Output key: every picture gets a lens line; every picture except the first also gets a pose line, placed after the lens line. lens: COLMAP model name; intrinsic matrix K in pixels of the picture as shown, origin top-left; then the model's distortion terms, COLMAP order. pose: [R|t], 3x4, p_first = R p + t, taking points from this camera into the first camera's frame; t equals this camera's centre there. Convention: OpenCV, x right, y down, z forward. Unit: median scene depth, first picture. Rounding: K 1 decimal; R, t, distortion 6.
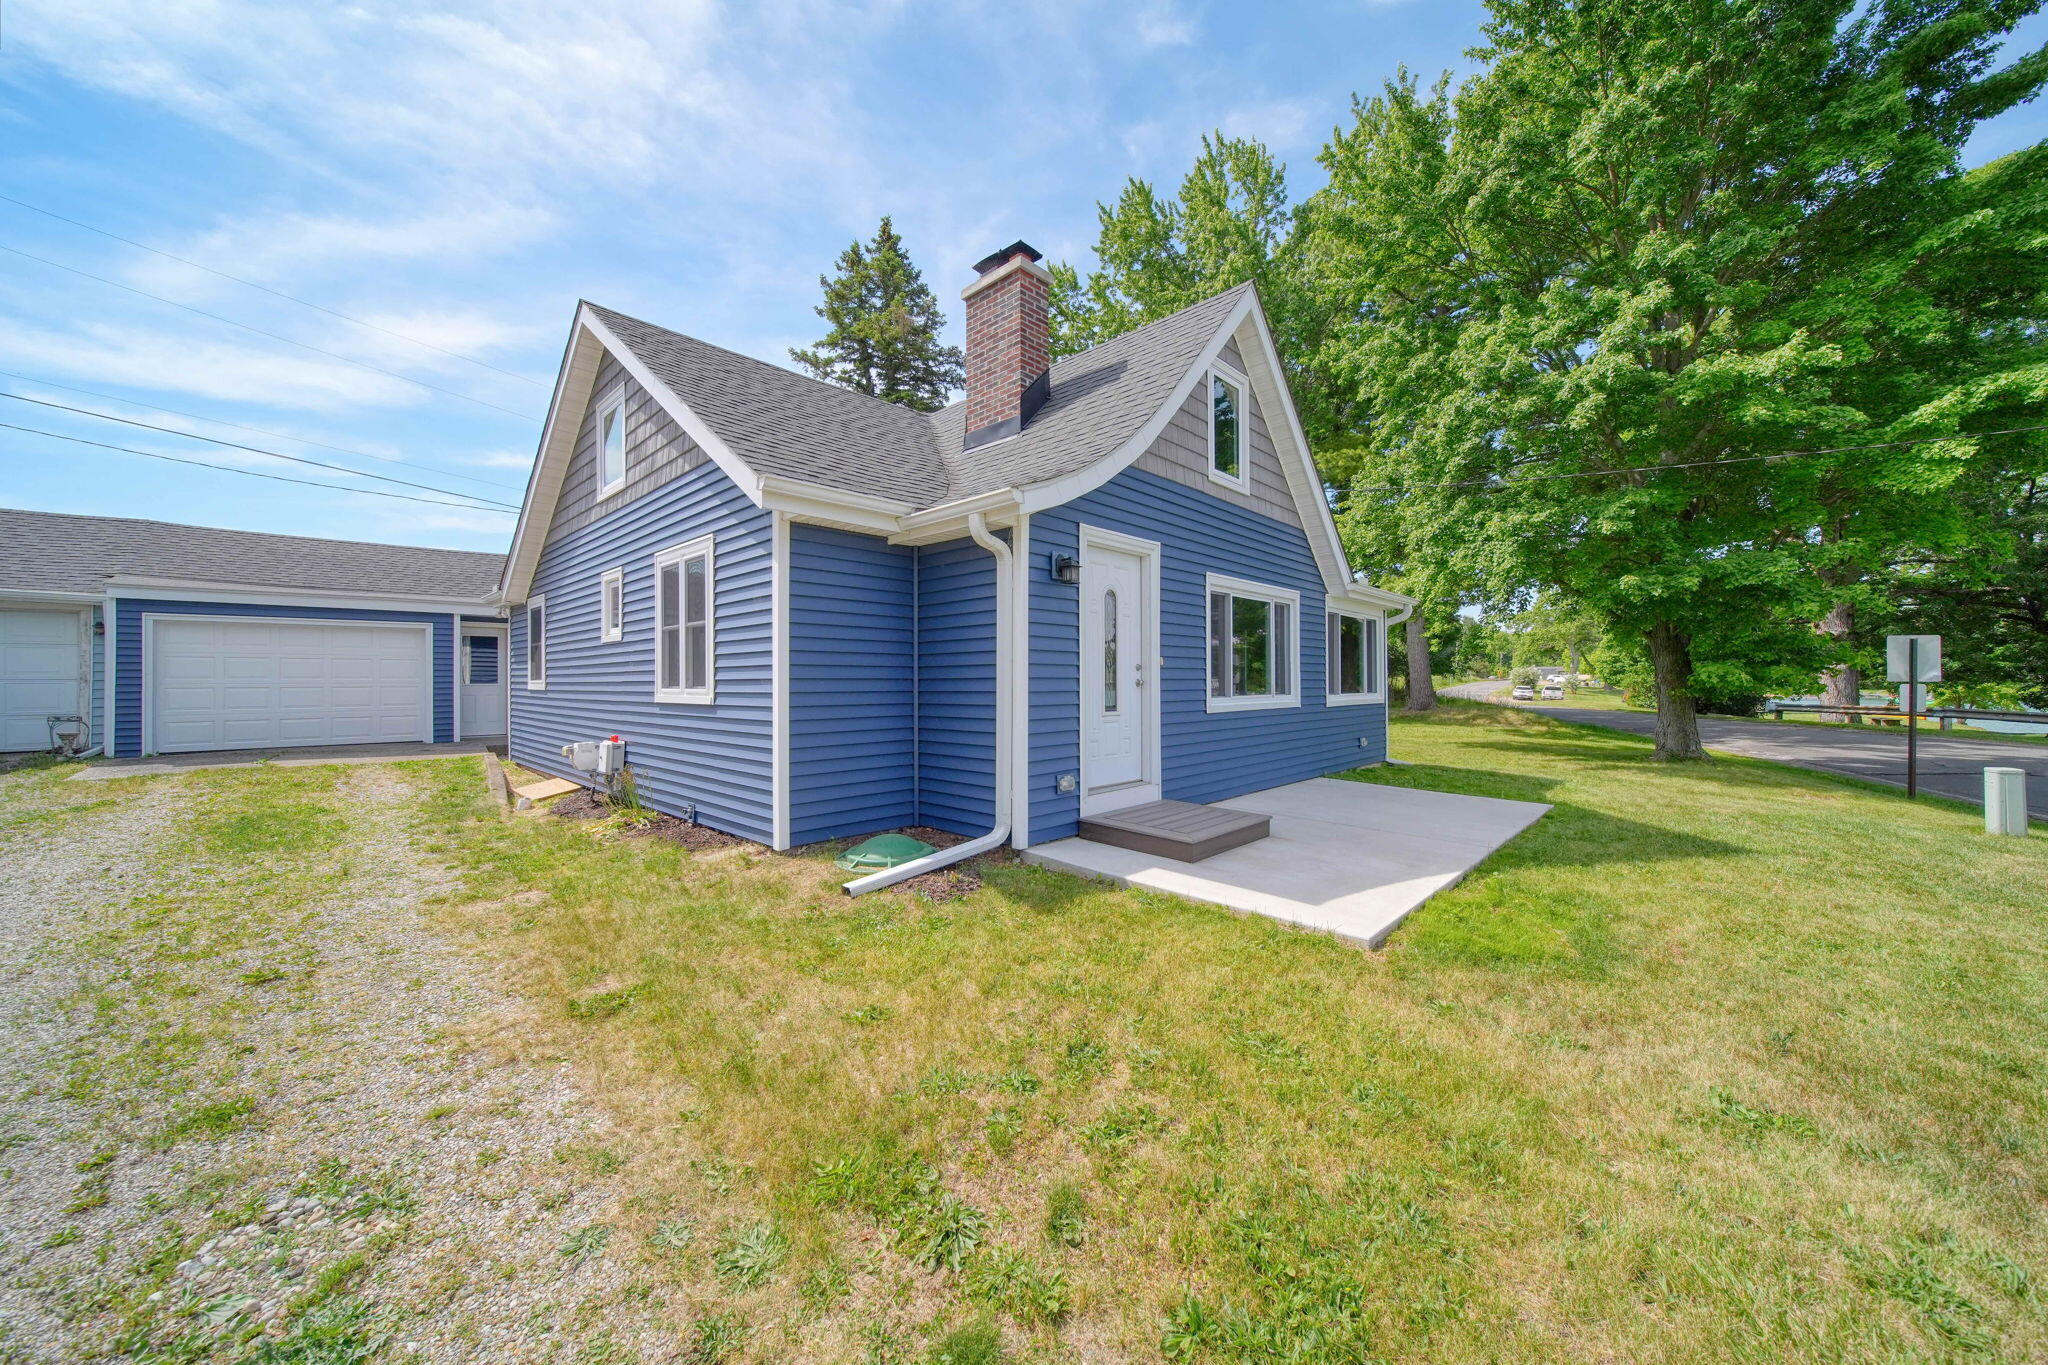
lens RADIAL K [[724.4, 0, 1021.4], [0, 724.4, 678.9], [0, 0, 1]] dist [-0.000248, -0.000215]
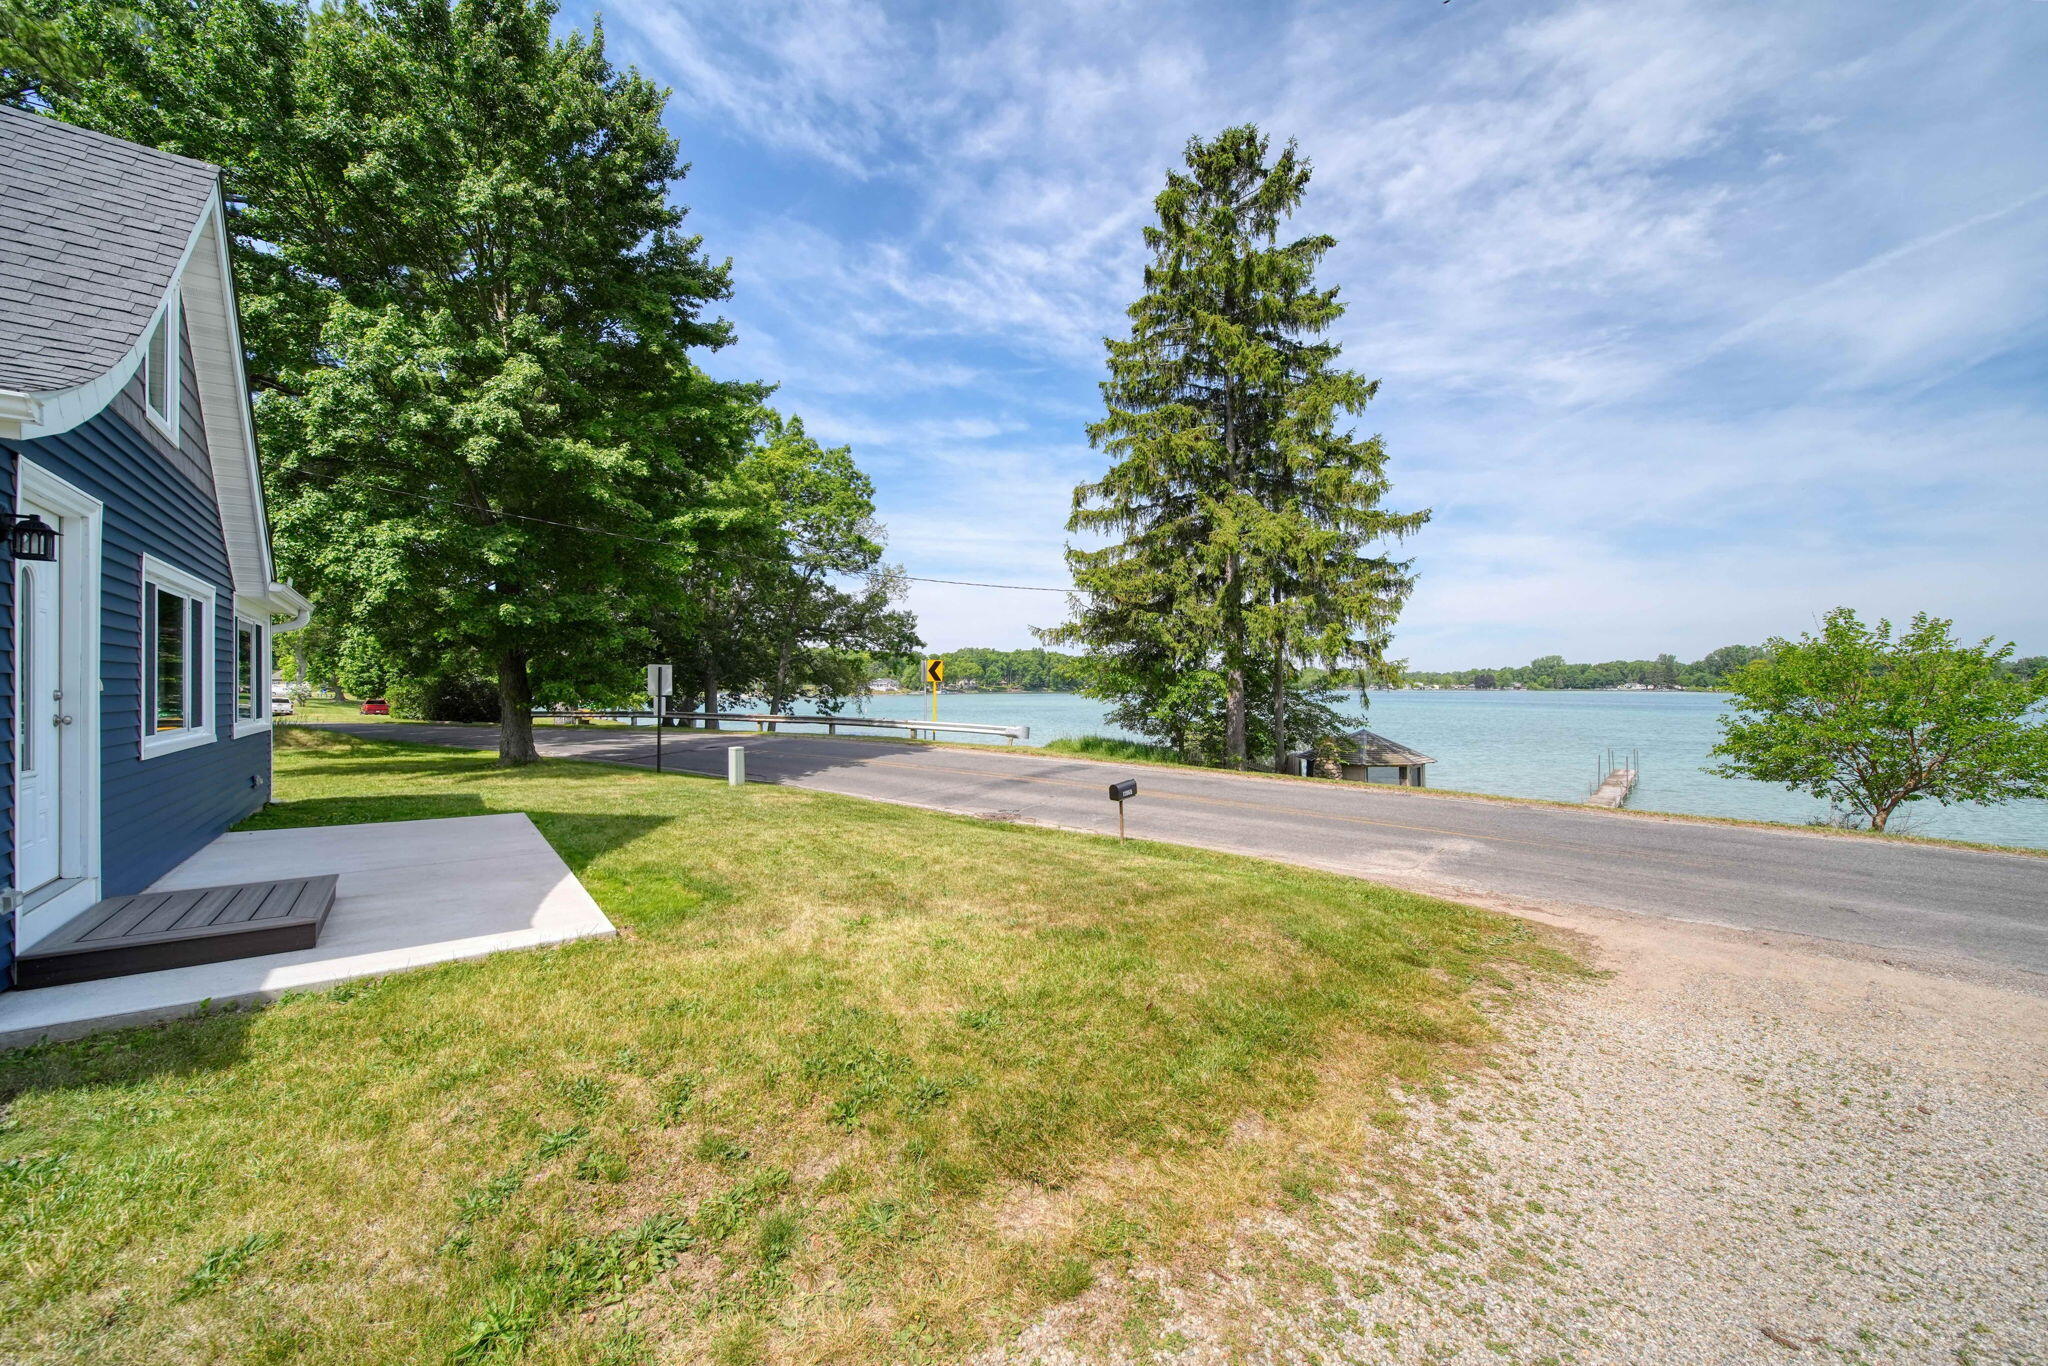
lens RADIAL K [[763.7, 0, 1030.7], [0, 763.7, 675.6], [0, 0, 1]] dist [-0.001312, -0.000270]
pose [[0.101594, 0.012154, 0.994752, -0.296440], [0.001093, 0.999923, -0.012329, -0.017938], [-0.994825, 0.002340, 0.101573, 0.079252]]
